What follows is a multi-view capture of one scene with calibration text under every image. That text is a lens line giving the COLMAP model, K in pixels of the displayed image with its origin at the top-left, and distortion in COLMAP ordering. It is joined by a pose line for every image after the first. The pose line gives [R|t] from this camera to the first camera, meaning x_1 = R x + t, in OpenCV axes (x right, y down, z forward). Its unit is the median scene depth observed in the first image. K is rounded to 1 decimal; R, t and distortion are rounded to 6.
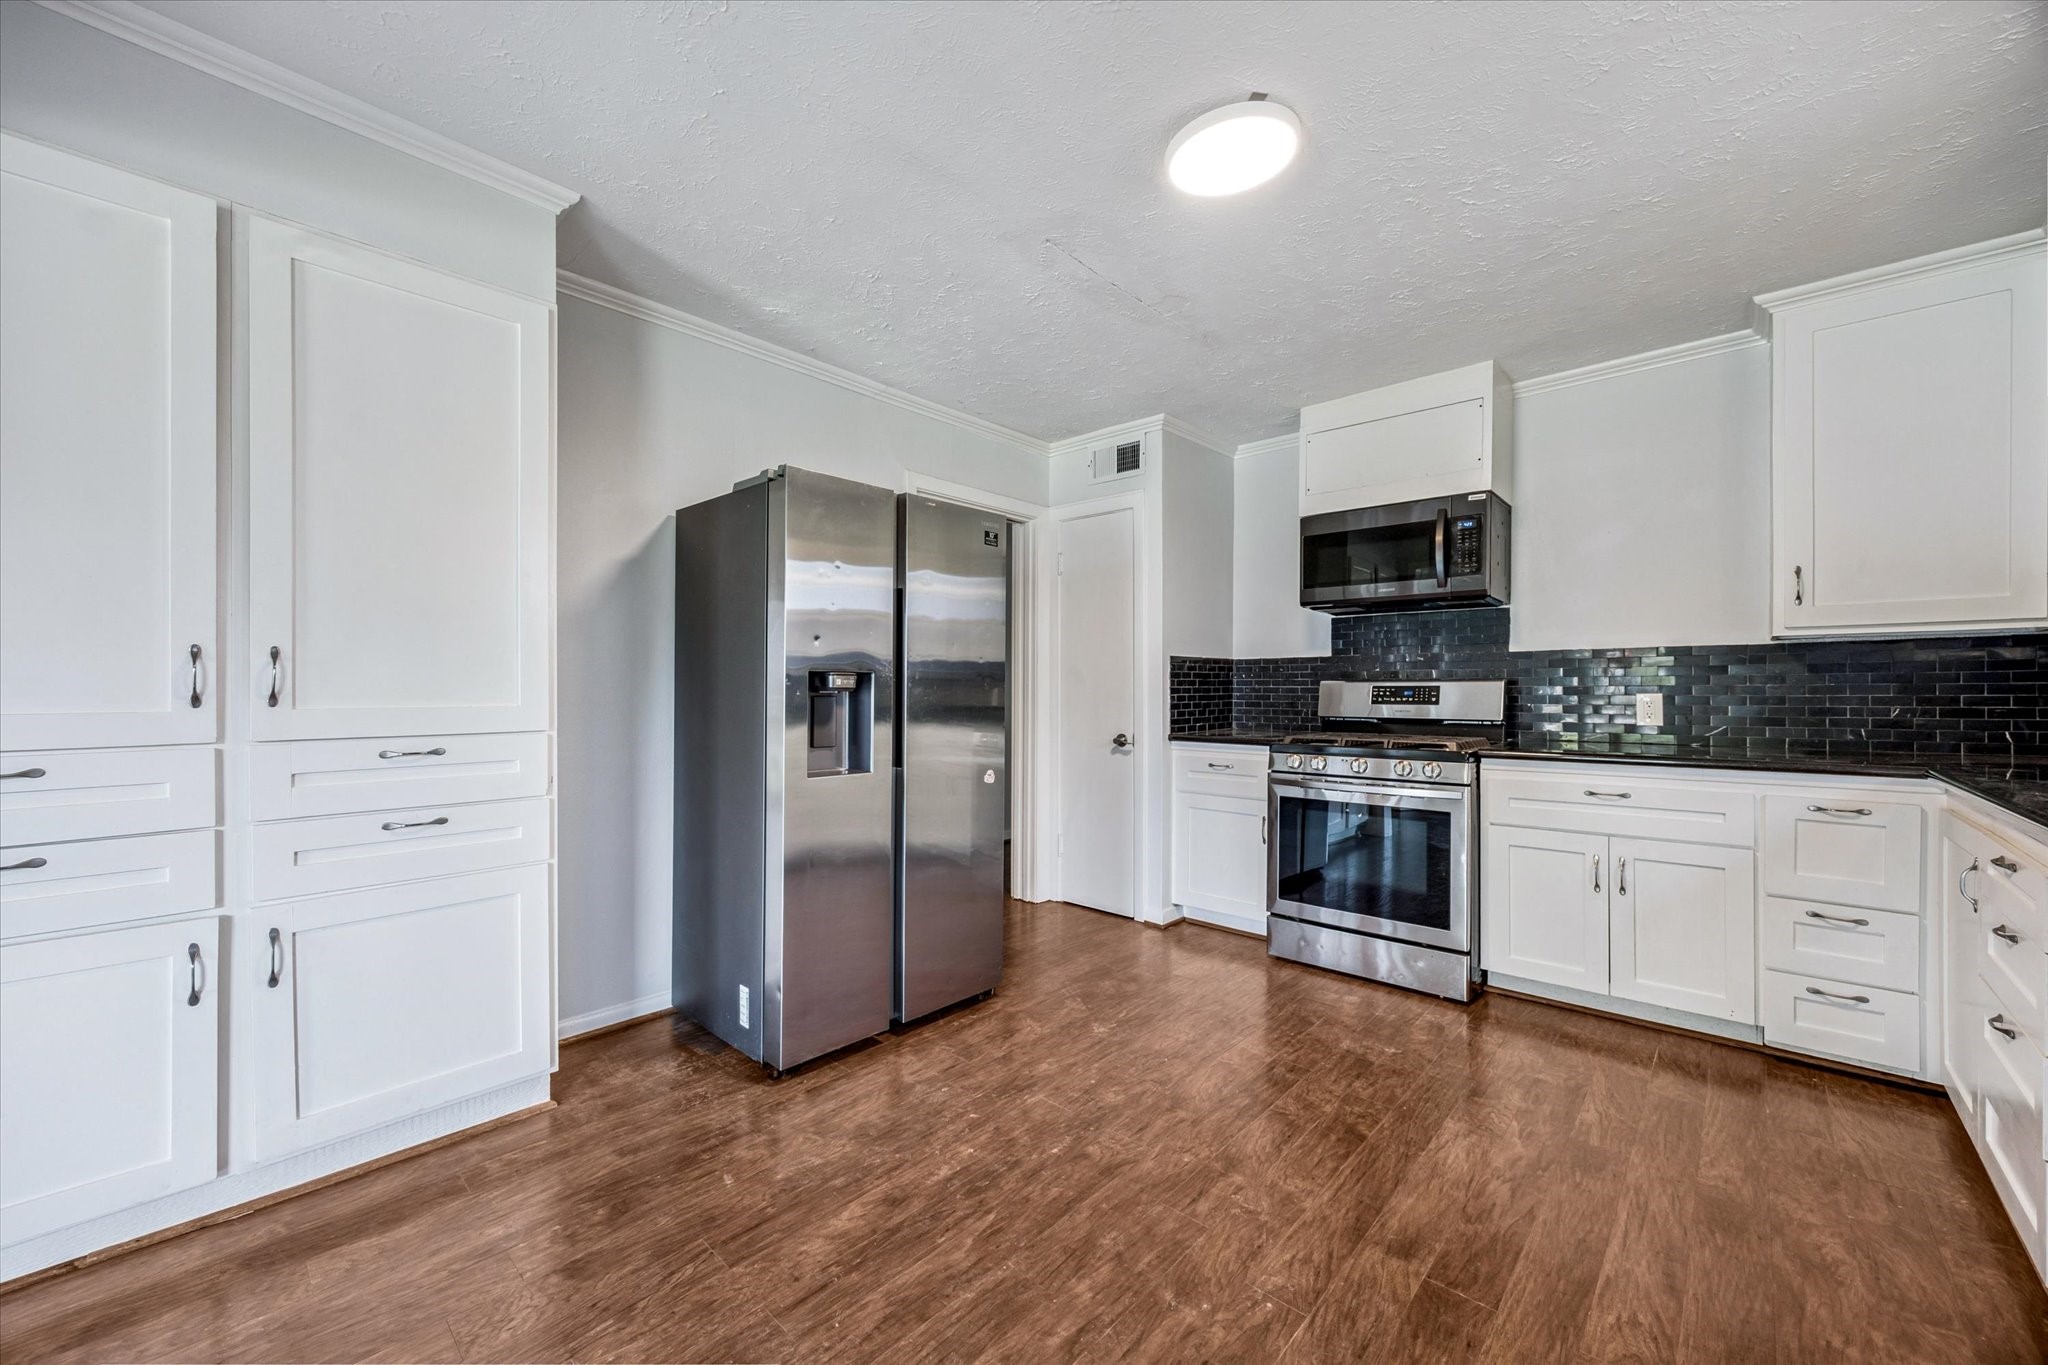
lens RADIAL K [[795.8, 0, 1019.2], [0, 795.8, 687.8], [0, 0, 1]] dist [0.000679, 0.000153]
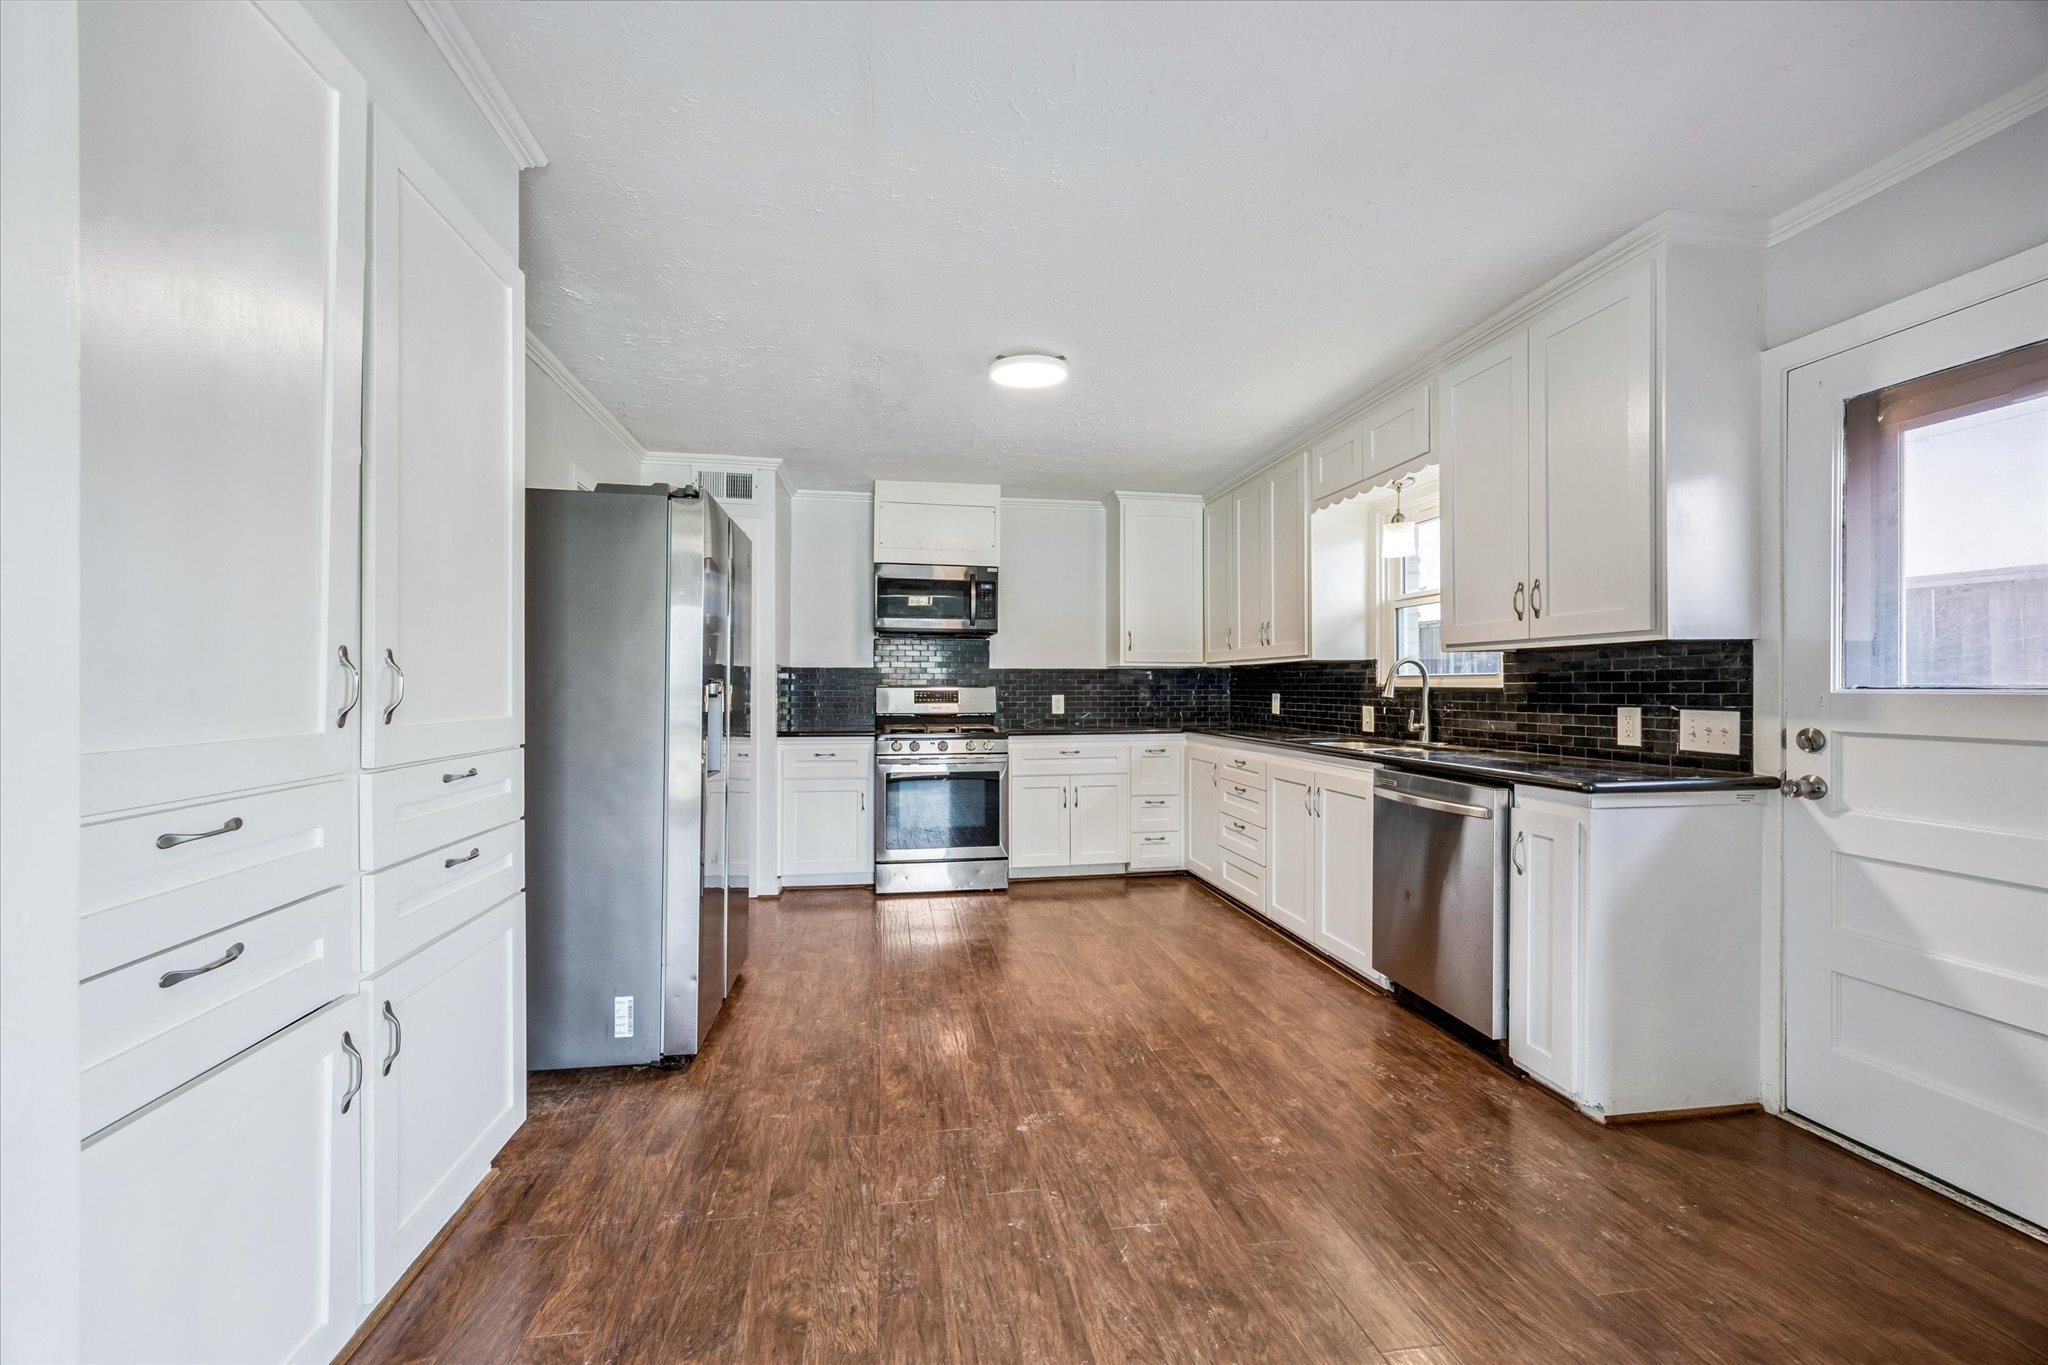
lens RADIAL K [[795.8, 0, 1030.2], [0, 795.8, 687.9], [0, 0, 1]] dist [0.000679, 0.000153]
pose [[0.602033, 0.001054, 0.798471, -0.738779], [-0.001236, 0.999999, -0.000388, -0.008477], [-0.798470, -0.000753, 0.602034, 0.000146]]
